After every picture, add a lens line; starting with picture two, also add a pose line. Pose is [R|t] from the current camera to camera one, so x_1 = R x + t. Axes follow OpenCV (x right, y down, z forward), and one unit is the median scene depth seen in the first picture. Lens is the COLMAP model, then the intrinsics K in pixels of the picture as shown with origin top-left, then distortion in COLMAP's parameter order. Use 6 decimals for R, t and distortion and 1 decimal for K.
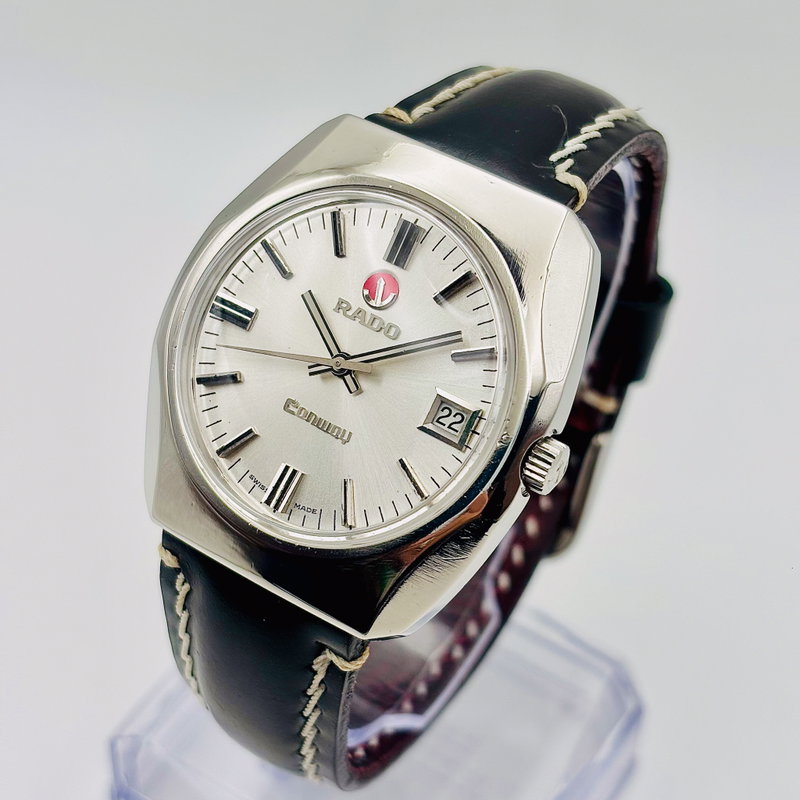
lens RADIAL K [[1653.6, 0, 364.4], [0, 1653.6, 415.7], [0, 0, 1]] dist [0.276431, 0.000000]
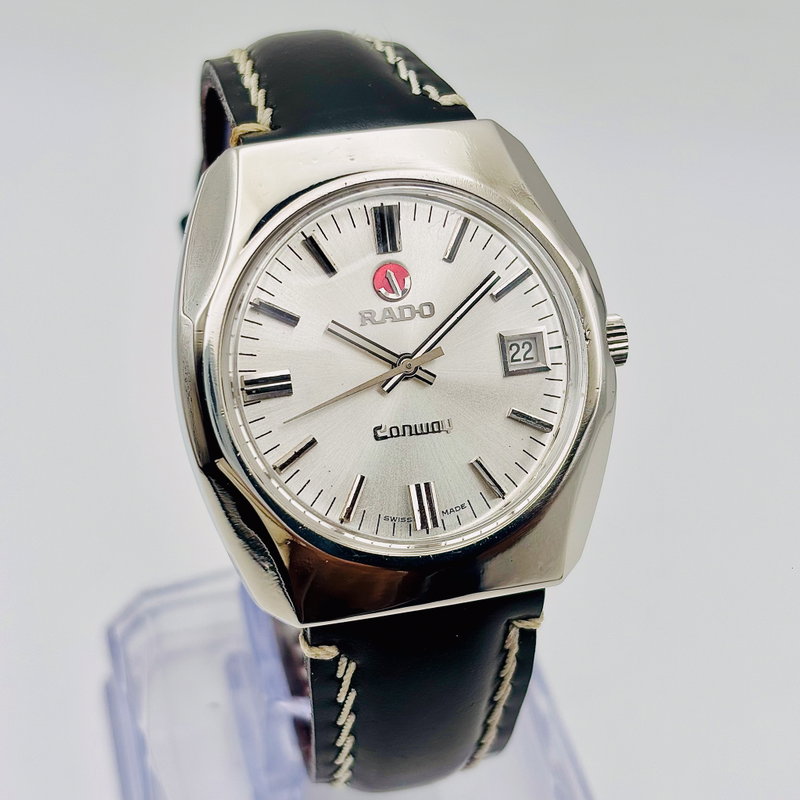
lens RADIAL K [[1653.6, 0, 388.9], [0, 1653.6, 416.7], [0, 0, 1]] dist [0.276431, 0.000000]
pose [[0.674497, -0.531102, 0.512820, -0.527748], [0.513266, 0.836623, 0.191365, -0.194550], [-0.530671, 0.134138, 0.836896, 0.193477]]
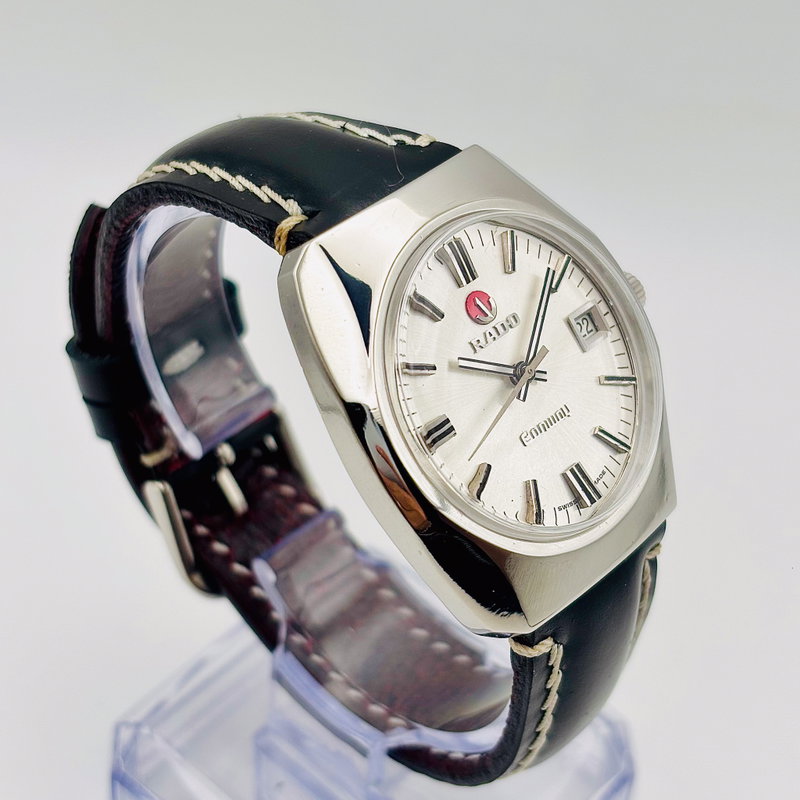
lens RADIAL K [[1653.6, 0, 398.0], [0, 1653.6, 401.8], [0, 0, 1]] dist [0.276431, 0.000000]
pose [[0.159049, -0.690741, 0.705393, -0.784580], [0.659787, 0.605872, 0.444522, -0.542284], [-0.734428, 0.394709, 0.552105, 0.469070]]
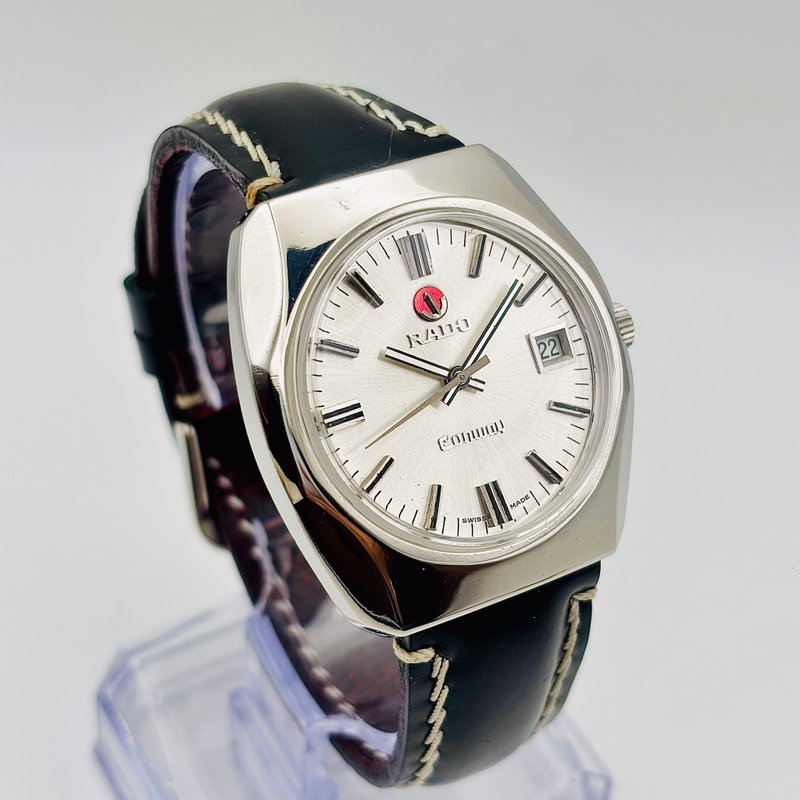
lens RADIAL K [[1653.6, 0, 401.1], [0, 1653.6, 407.0], [0, 0, 1]] dist [0.276431, 0.000000]
pose [[0.460236, -0.615986, 0.639331, -0.703100], [0.599644, 0.746727, 0.287795, -0.336178], [-0.654683, 0.250918, 0.713043, 0.276370]]
